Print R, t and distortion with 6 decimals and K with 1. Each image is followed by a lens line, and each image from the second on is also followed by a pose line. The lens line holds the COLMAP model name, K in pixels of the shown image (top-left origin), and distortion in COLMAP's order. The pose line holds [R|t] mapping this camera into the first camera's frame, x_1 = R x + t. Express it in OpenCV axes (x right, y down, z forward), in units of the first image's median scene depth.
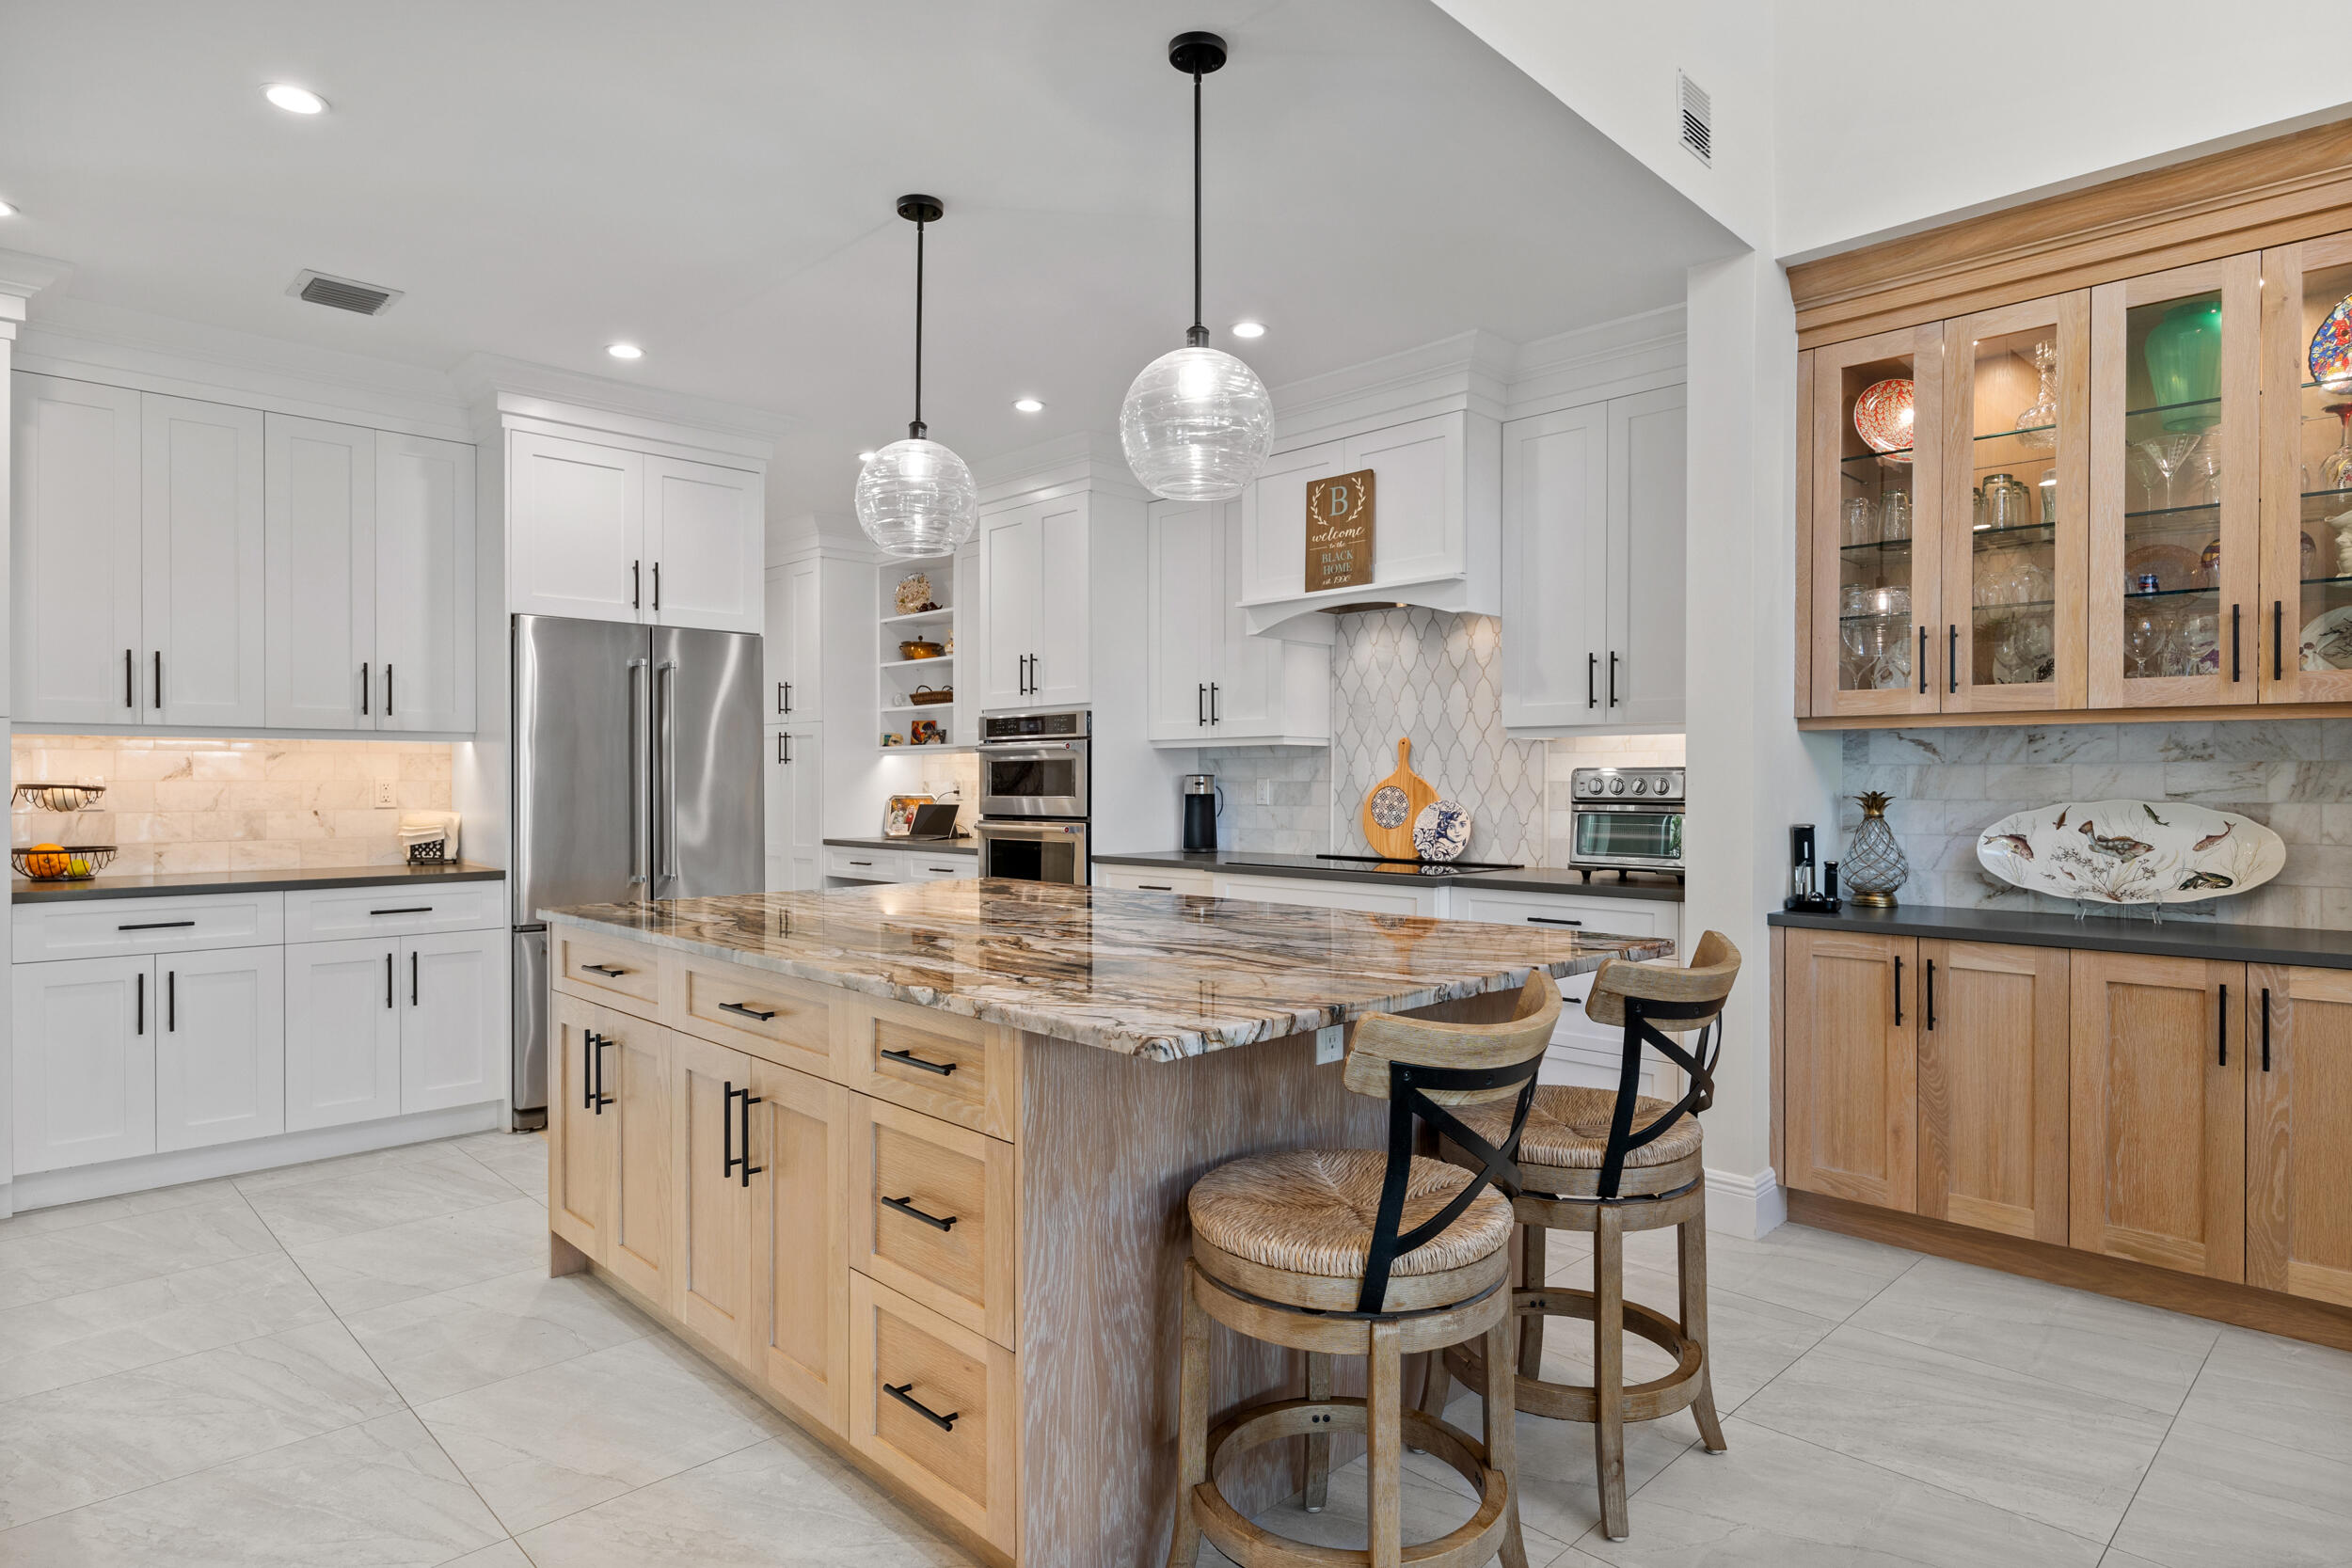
lens RADIAL K [[1294.4, 0, 1177.7], [0, 1294.4, 782.7], [0, 0, 1]] dist [0.001246, 0.000340]
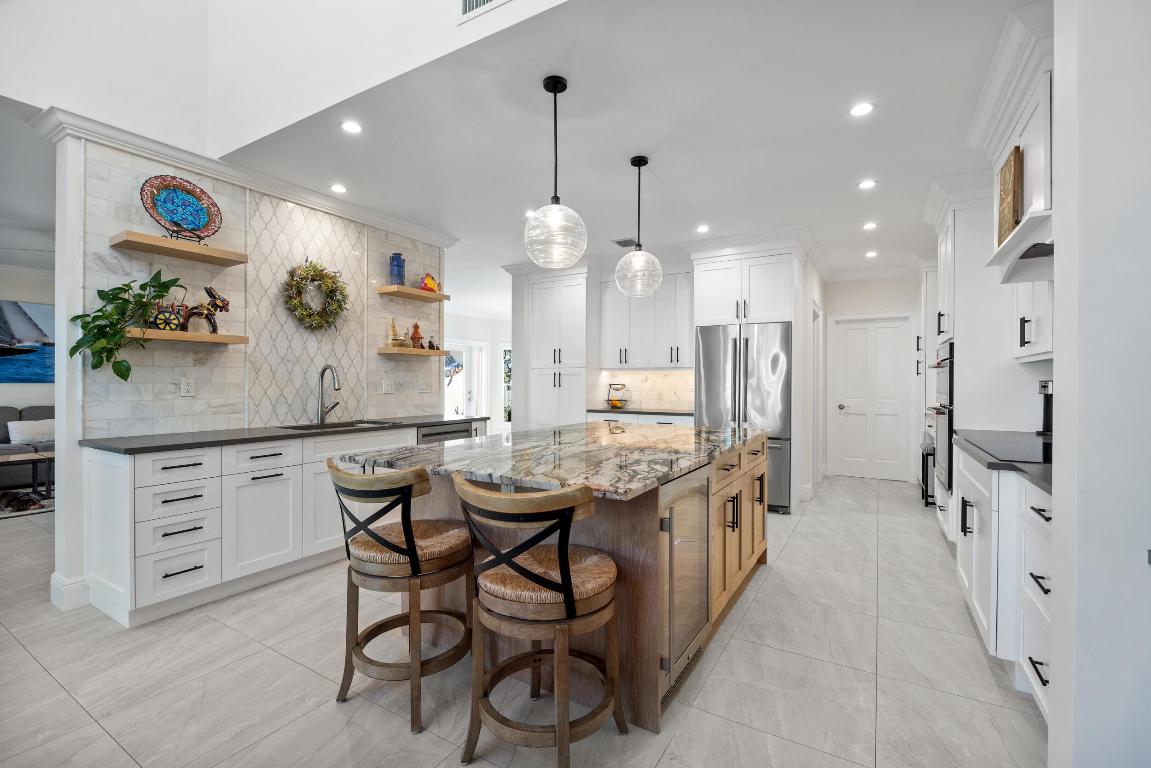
lens RADIAL K [[505.5, 0, 576.3], [0, 505.5, 383.7], [0, 0, 1]] dist [-0.012933, 0.000150]
pose [[0.254620, 0.003674, -0.967034, 0.519336], [-0.004339, 0.999987, 0.002657, -0.002166], [0.967031, 0.003520, 0.254633, 0.423789]]
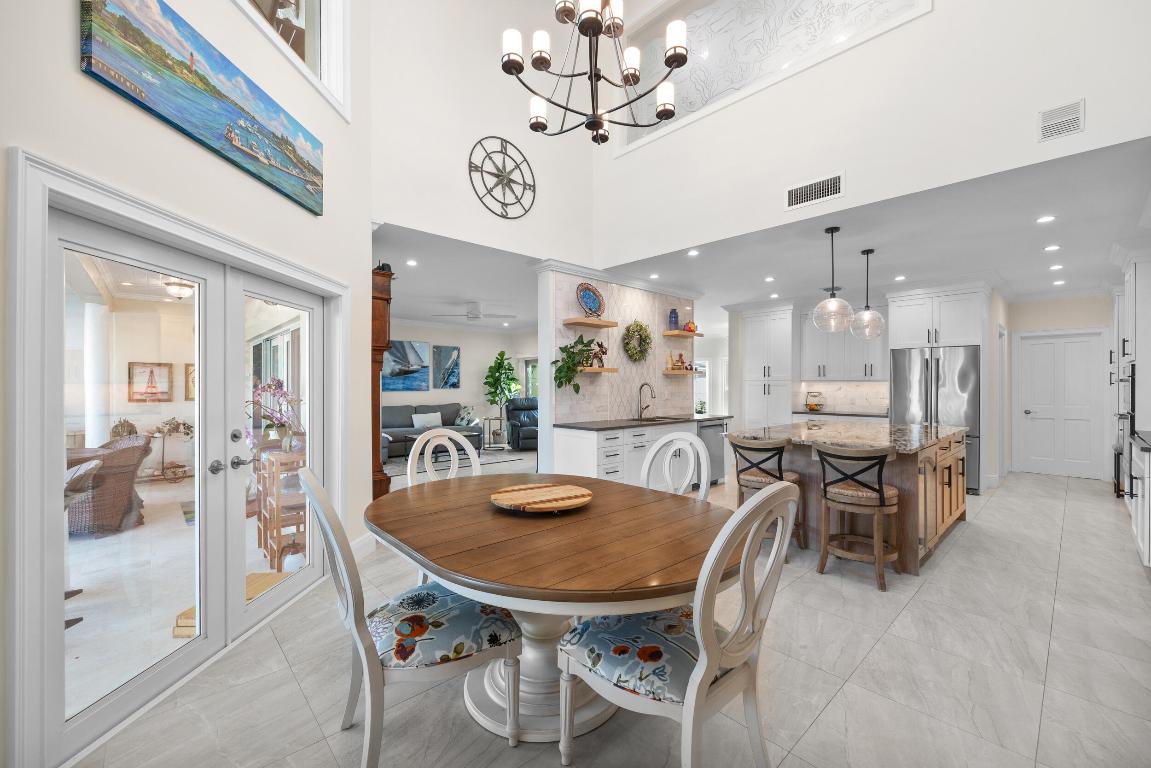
lens RADIAL K [[462.0, 0, 578.4], [0, 462.0, 384.7], [0, 0, 1]] dist [-0.001543, -0.000365]
pose [[-0.027330, -0.000186, -0.999626, 0.863556], [-0.000948, 1.000000, -0.000160, -0.022832], [0.999626, 0.000944, -0.027330, 0.100516]]
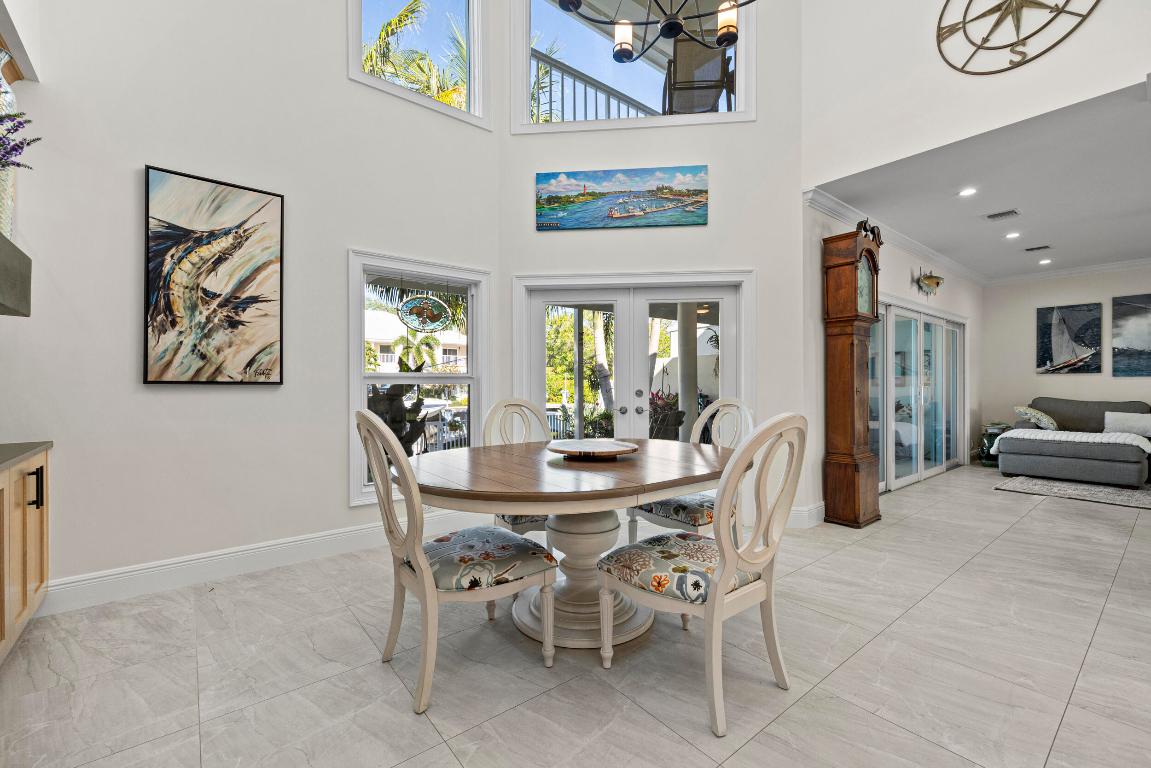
lens RADIAL K [[486.4, 0, 577.2], [0, 486.4, 381.0], [0, 0, 1]] dist [0.010477, -0.000692]
pose [[-0.995574, 0.005171, 0.093840, 0.380656], [0.004886, 0.999983, -0.003264, 0.015444], [-0.093855, -0.002791, -0.995582, 0.579167]]
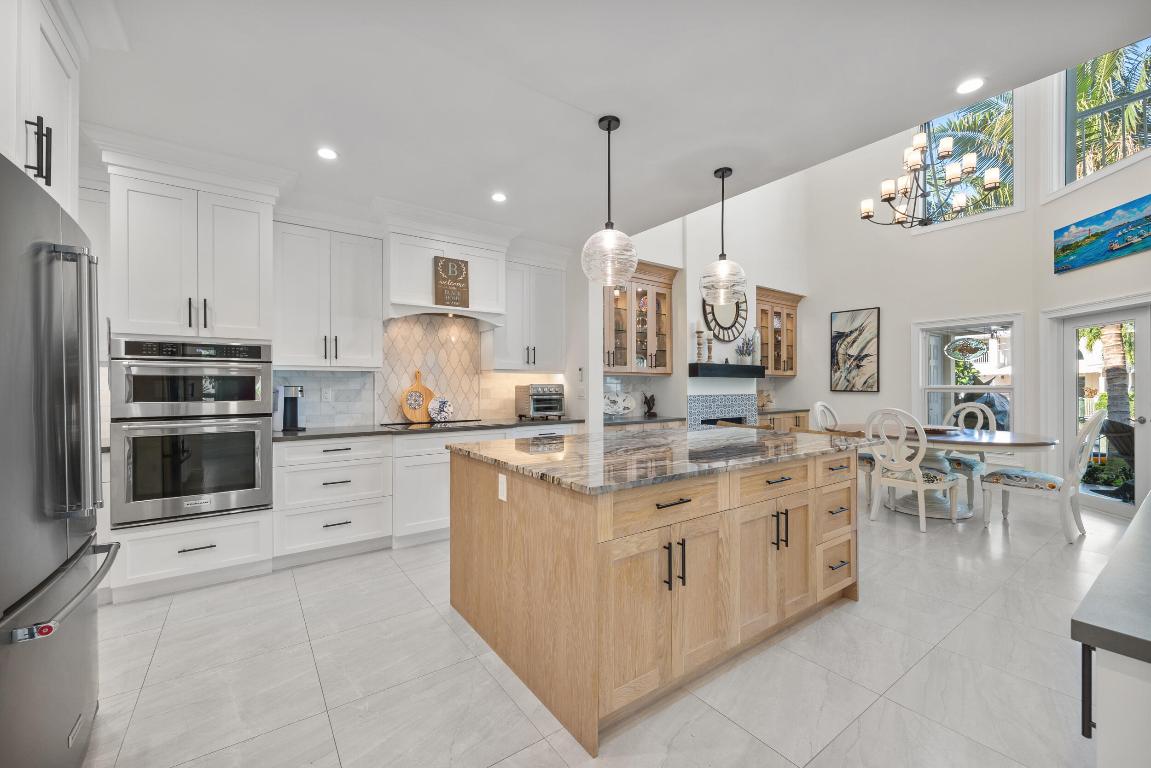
lens RADIAL K [[462.0, 0, 578.4], [0, 462.0, 384.7], [0, 0, 1]] dist [-0.001543, -0.000365]
pose [[0.146125, 0.002469, 0.989263, -0.664416], [0.003943, 0.999987, -0.003079, -0.005491], [-0.989258, 0.004351, 0.146113, 0.649330]]
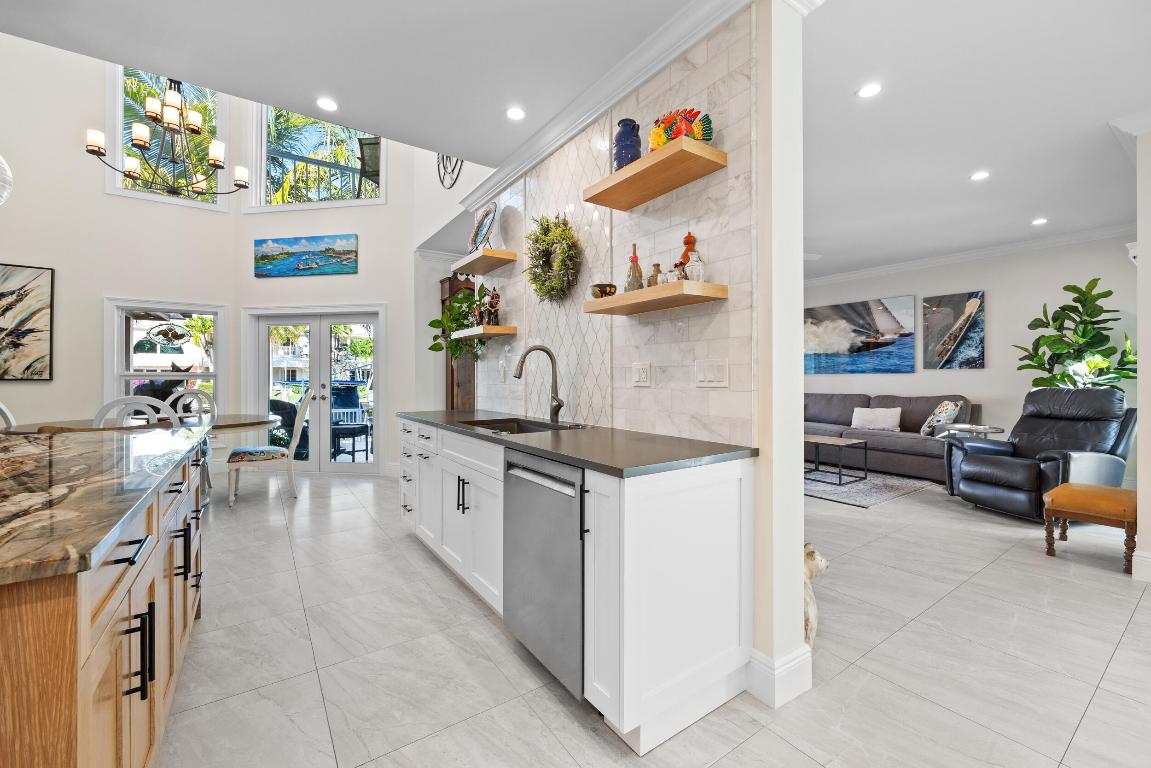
lens RADIAL K [[466.7, 0, 579.0], [0, 466.7, 371.8], [0, 0, 1]] dist [-0.000893, -0.000690]
pose [[-0.985914, 0.004534, 0.167193, -0.526055], [0.003258, 0.999963, -0.007907, 0.009305], [-0.167222, -0.007251, -0.985893, 0.807107]]
